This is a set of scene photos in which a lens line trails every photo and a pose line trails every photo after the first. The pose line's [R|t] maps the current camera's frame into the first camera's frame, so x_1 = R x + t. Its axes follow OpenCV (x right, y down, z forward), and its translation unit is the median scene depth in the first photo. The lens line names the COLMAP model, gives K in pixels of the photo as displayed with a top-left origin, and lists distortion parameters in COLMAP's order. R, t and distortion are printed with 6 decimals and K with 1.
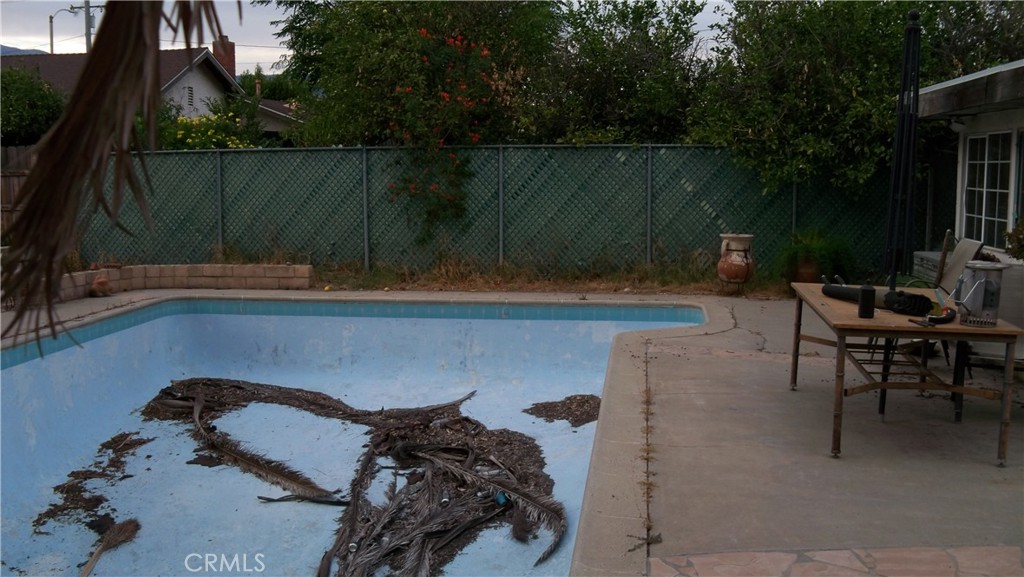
lens RADIAL K [[1038.9, 0, 511.4], [0, 1038.9, 308.2], [0, 0, 1]] dist [-0.231444, 0.250918]
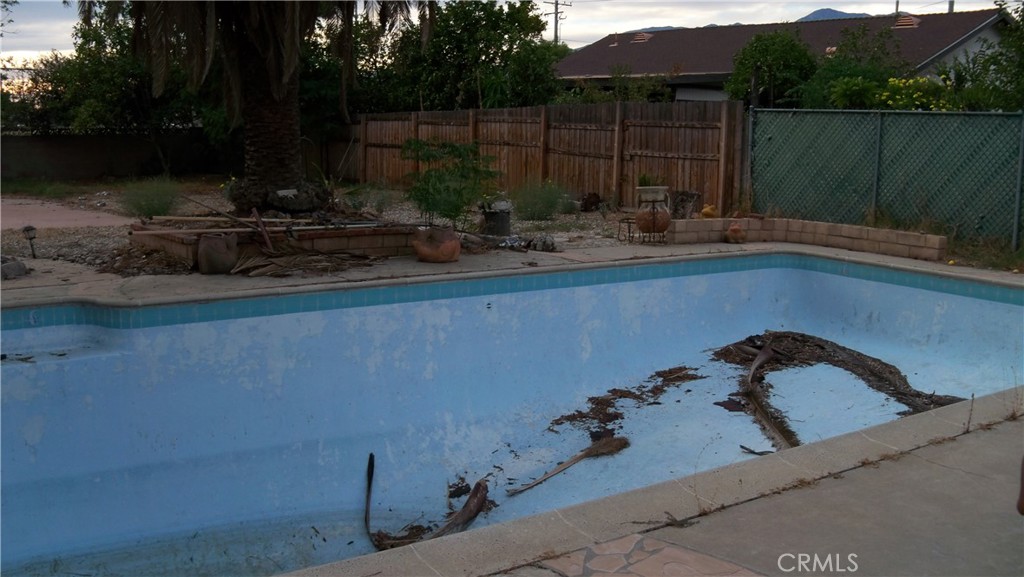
lens RADIAL K [[1038.9, 0, 511.4], [0, 1038.9, 308.2], [0, 0, 1]] dist [-0.231444, 0.250918]
pose [[0.669511, 0.144842, -0.728544, 0.241164], [-0.121945, 0.988930, 0.084545, -0.006835], [0.732724, 0.032239, 0.679762, 0.098451]]
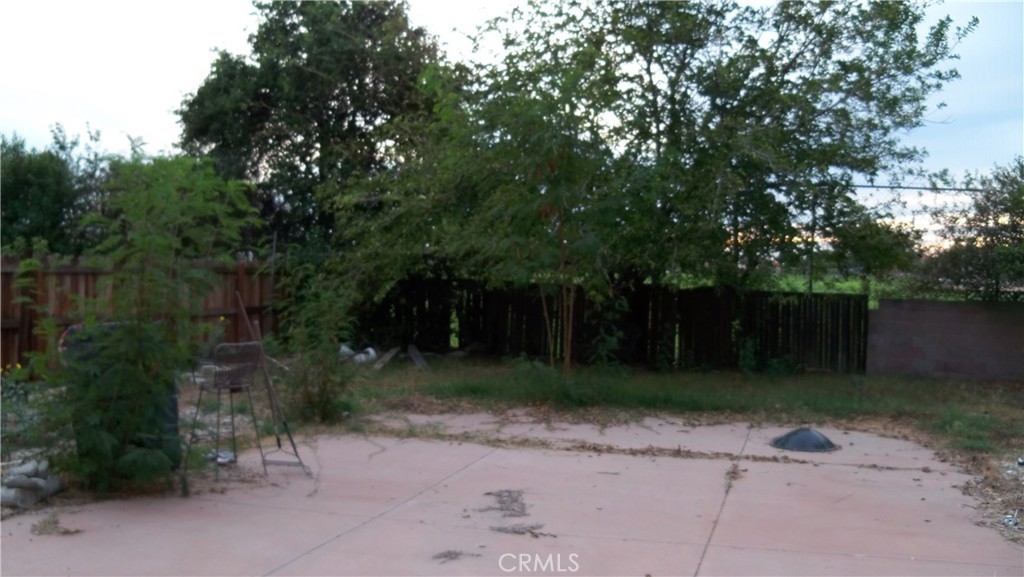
lens RADIAL K [[1038.9, 0, 511.4], [0, 1038.9, 308.2], [0, 0, 1]] dist [-0.231444, 0.250918]
pose [[-0.189634, 0.040096, -0.981036, -0.865048], [-0.163958, 0.983843, 0.071903, -0.062489], [0.968069, 0.174484, -0.179996, 0.509060]]
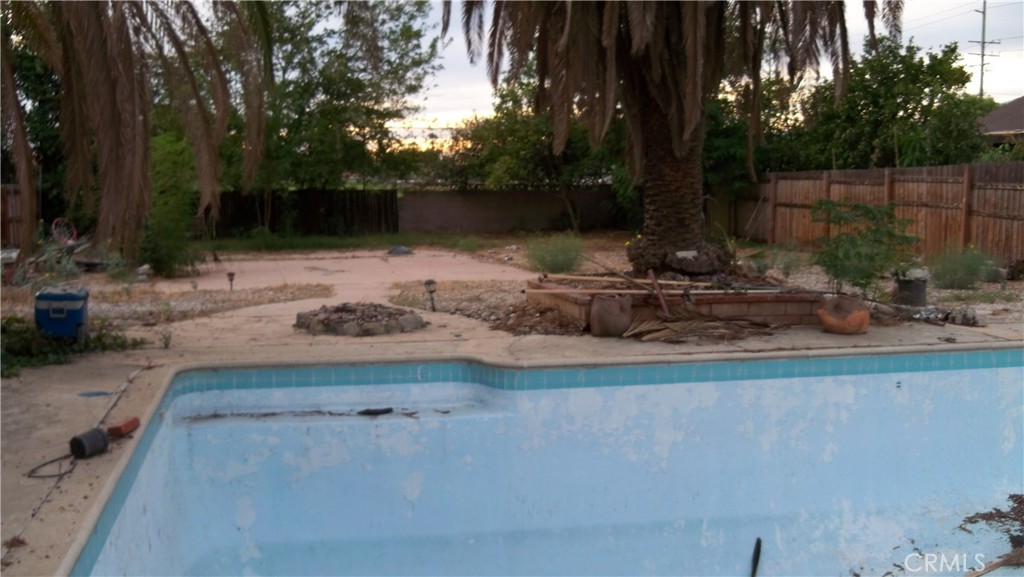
lens RADIAL K [[1038.9, 0, 511.4], [0, 1038.9, 308.2], [0, 0, 1]] dist [-0.231444, 0.250918]
pose [[0.333633, 0.121664, -0.934819, 0.205877], [-0.134495, 0.987636, 0.080537, -0.012269], [0.933060, 0.098859, 0.345871, 0.130306]]
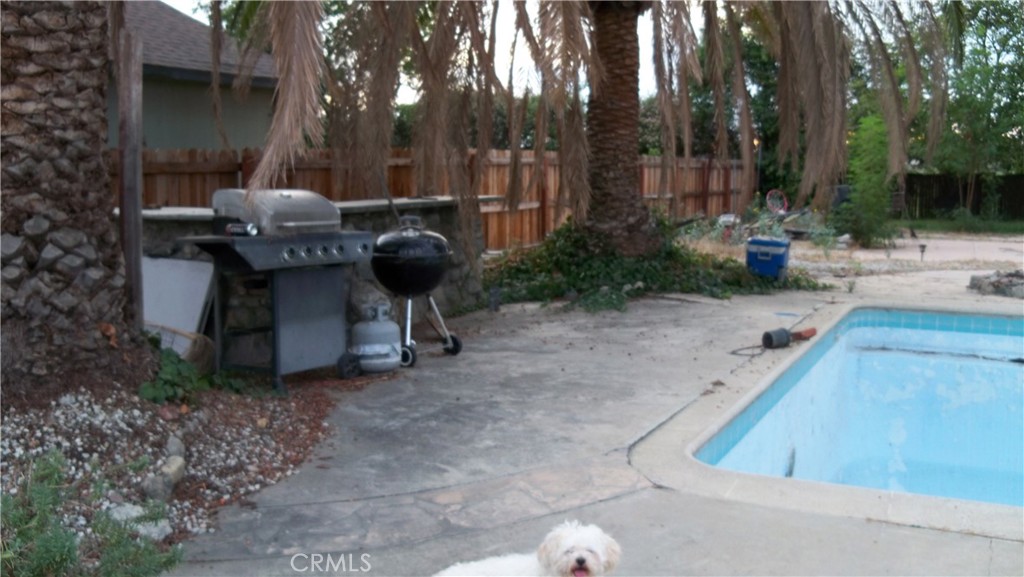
lens RADIAL K [[1038.9, 0, 511.4], [0, 1038.9, 308.2], [0, 0, 1]] dist [-0.231444, 0.250918]
pose [[-0.328533, 0.134773, -0.934827, 0.350809], [-0.136553, 0.972590, 0.188207, -0.001135], [0.934569, 0.189485, -0.301125, 0.147891]]
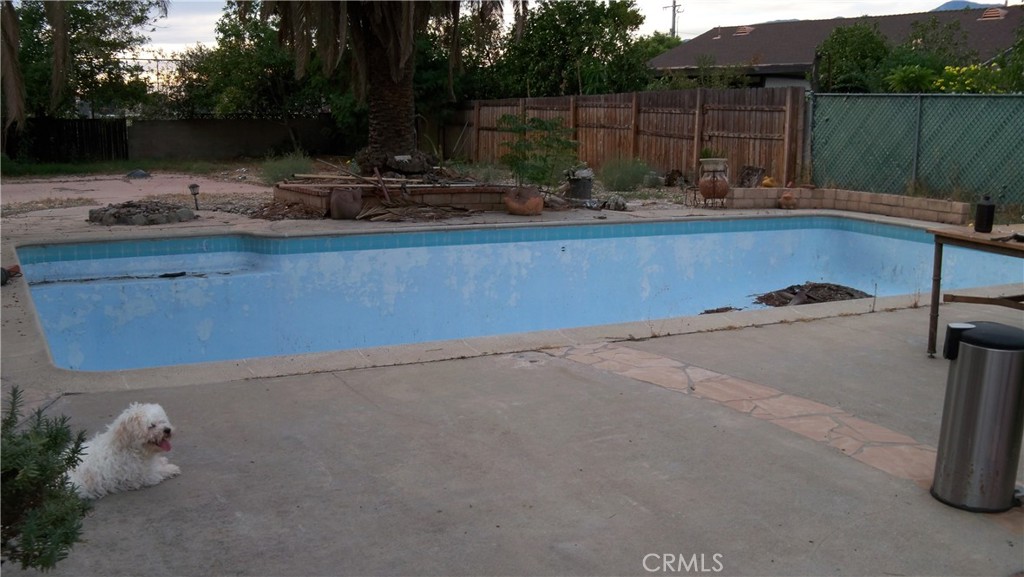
lens RADIAL K [[1038.9, 0, 511.4], [0, 1038.9, 308.2], [0, 0, 1]] dist [-0.231444, 0.250918]
pose [[0.578066, 0.162615, -0.799622, 0.421299], [-0.130814, 0.985735, 0.105896, 0.020056], [0.805436, 0.043387, 0.591092, 0.007451]]
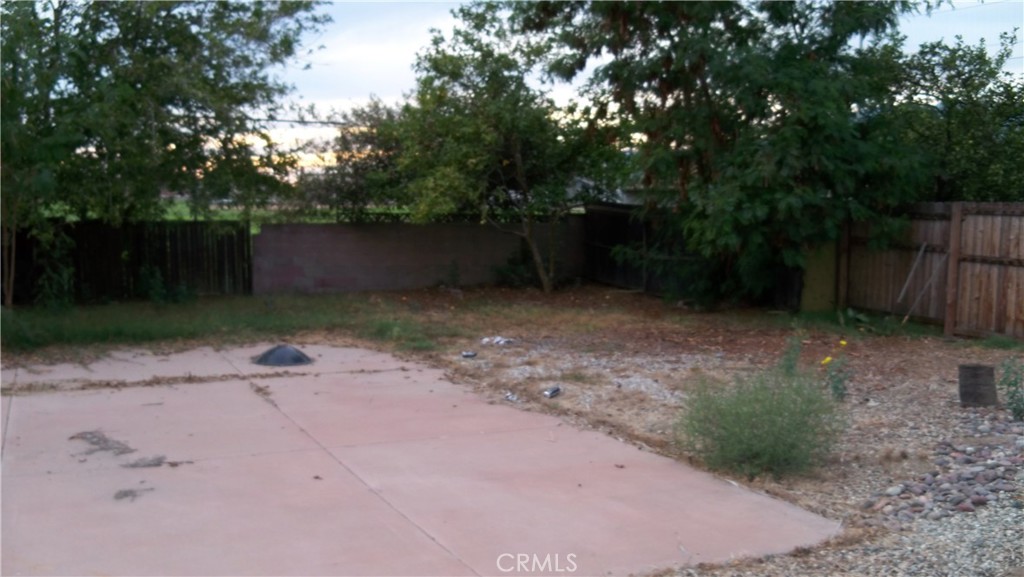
lens RADIAL K [[1038.9, 0, 511.4], [0, 1038.9, 308.2], [0, 0, 1]] dist [-0.231444, 0.250918]
pose [[0.495956, 0.100266, -0.862539, -0.819504], [-0.136780, 0.989931, 0.036426, -0.039609], [0.857507, 0.099912, 0.504677, 0.302086]]
